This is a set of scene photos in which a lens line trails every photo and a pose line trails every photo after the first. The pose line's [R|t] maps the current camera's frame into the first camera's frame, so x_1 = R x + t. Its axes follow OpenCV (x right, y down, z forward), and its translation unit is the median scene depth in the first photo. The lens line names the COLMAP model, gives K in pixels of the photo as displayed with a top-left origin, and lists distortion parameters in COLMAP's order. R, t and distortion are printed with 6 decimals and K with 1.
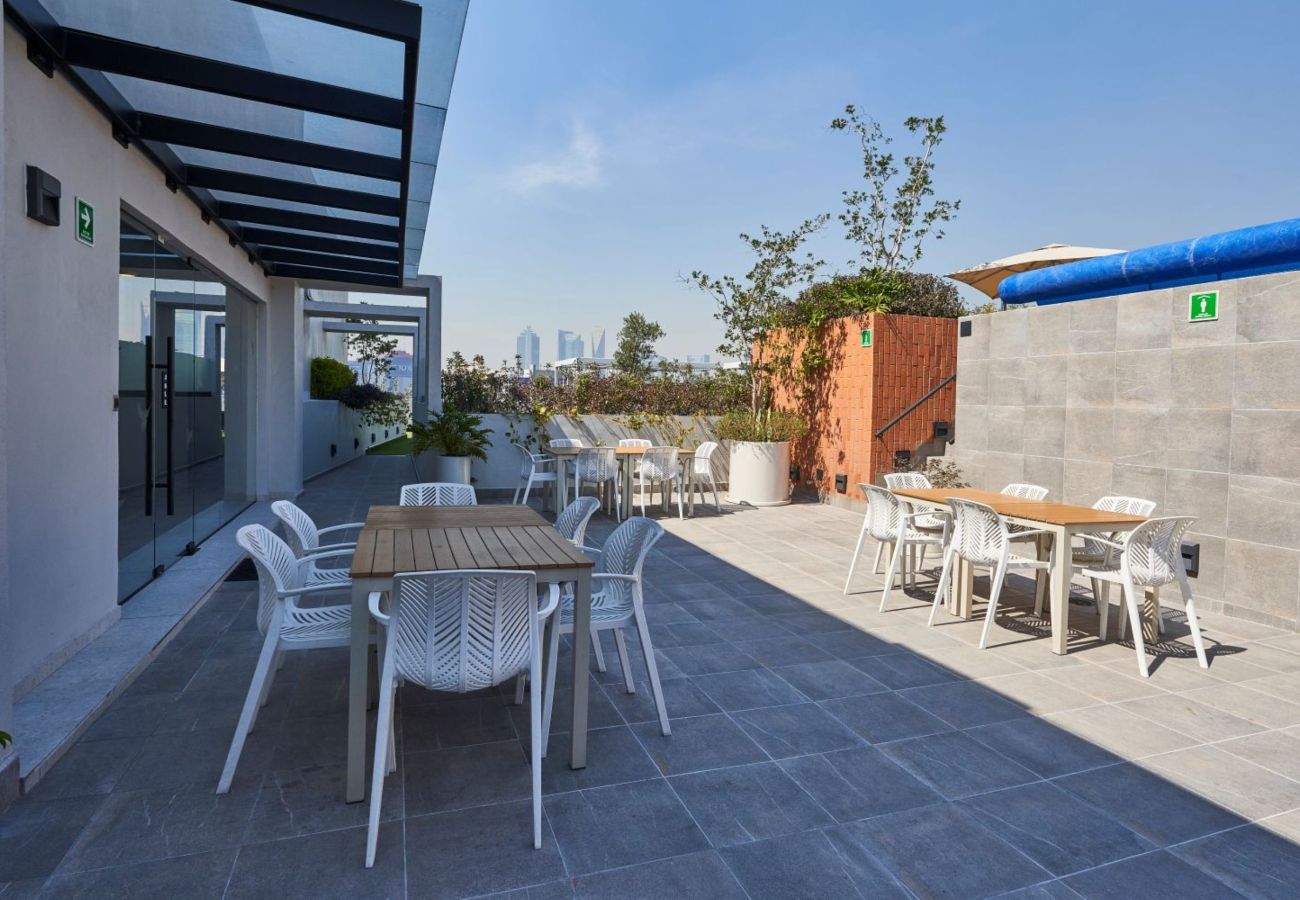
lens RADIAL K [[891.9, 0, 626.4], [0, 891.9, 444.8], [0, 0, 1]] dist [-0.005772, -0.000318]
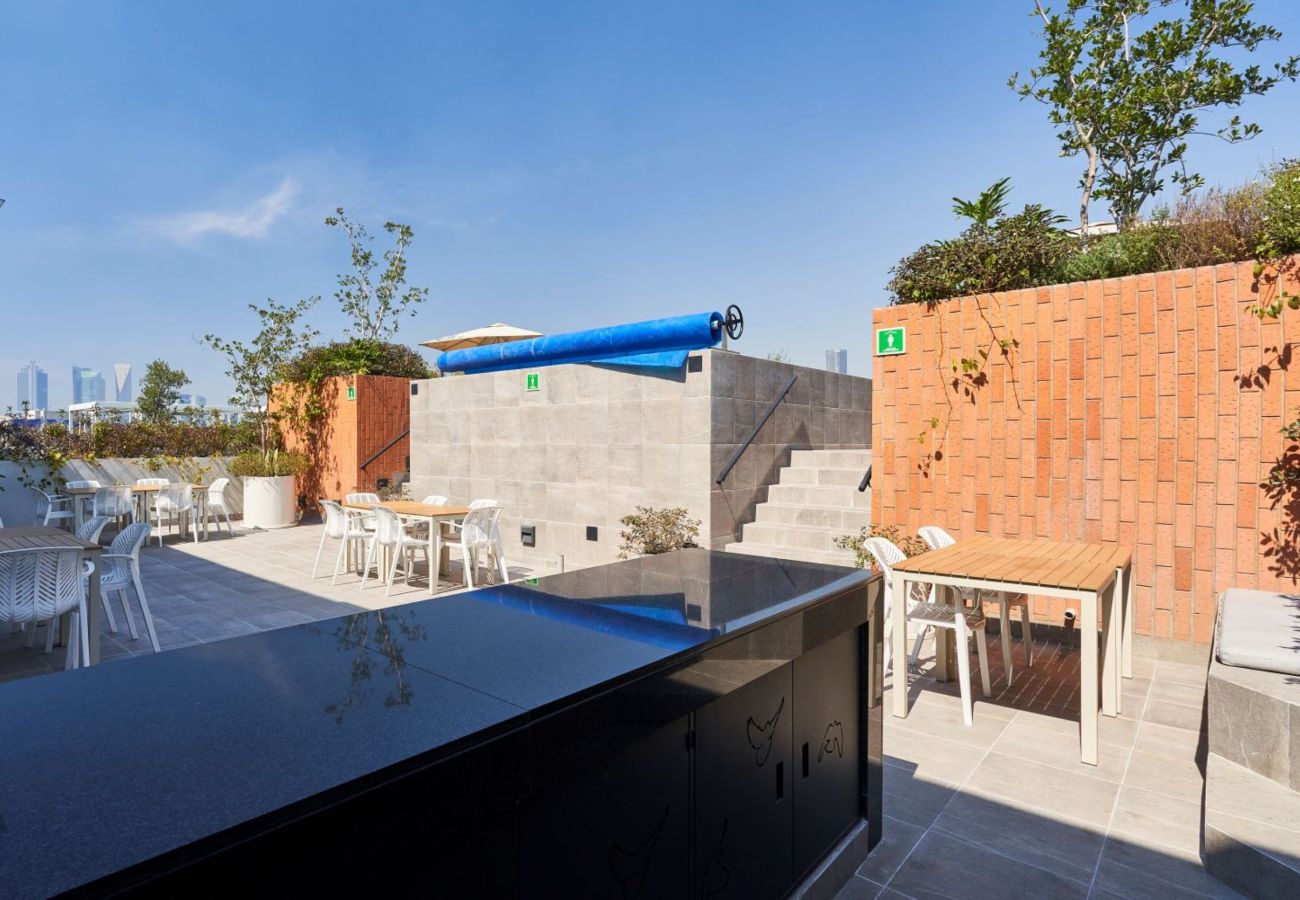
lens RADIAL K [[969.3, 0, 666.4], [0, 969.3, 443.2], [0, 0, 1]] dist [0.003432, 0.006900]
pose [[0.890350, -0.021832, 0.454752, 0.031598], [0.041040, 0.998632, -0.032409, 0.016126], [-0.453422, 0.047519, 0.890028, -0.432358]]
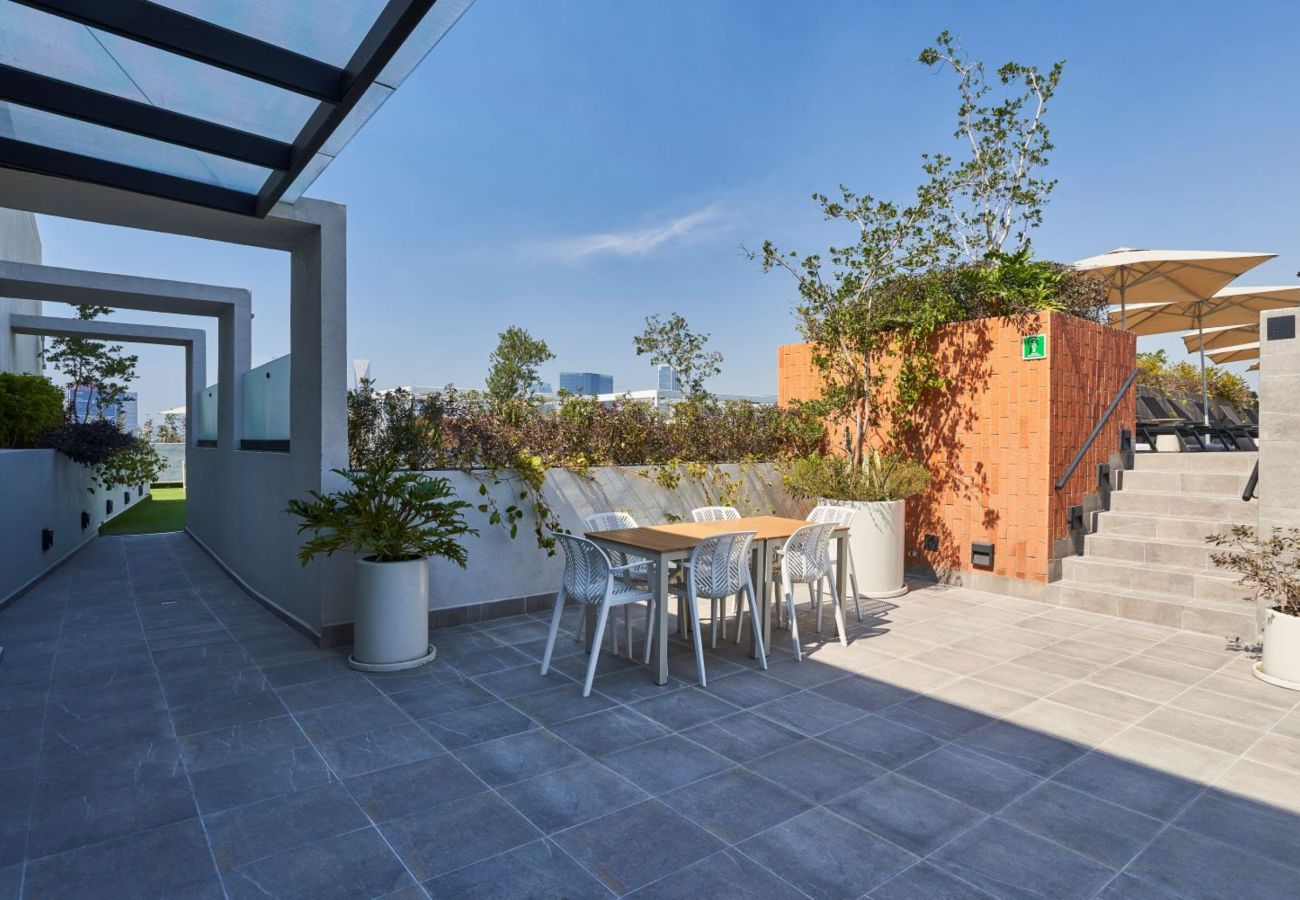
lens RADIAL K [[760.4, 0, 650.0], [0, 760.4, 450.0], [0, 0, 1]] dist [0.003964, 0.001498]
pose [[0.915481, -0.021238, 0.401801, -0.234612], [0.034182, 0.999101, -0.025070, -0.033255], [-0.400907, 0.036686, 0.915384, 0.554693]]
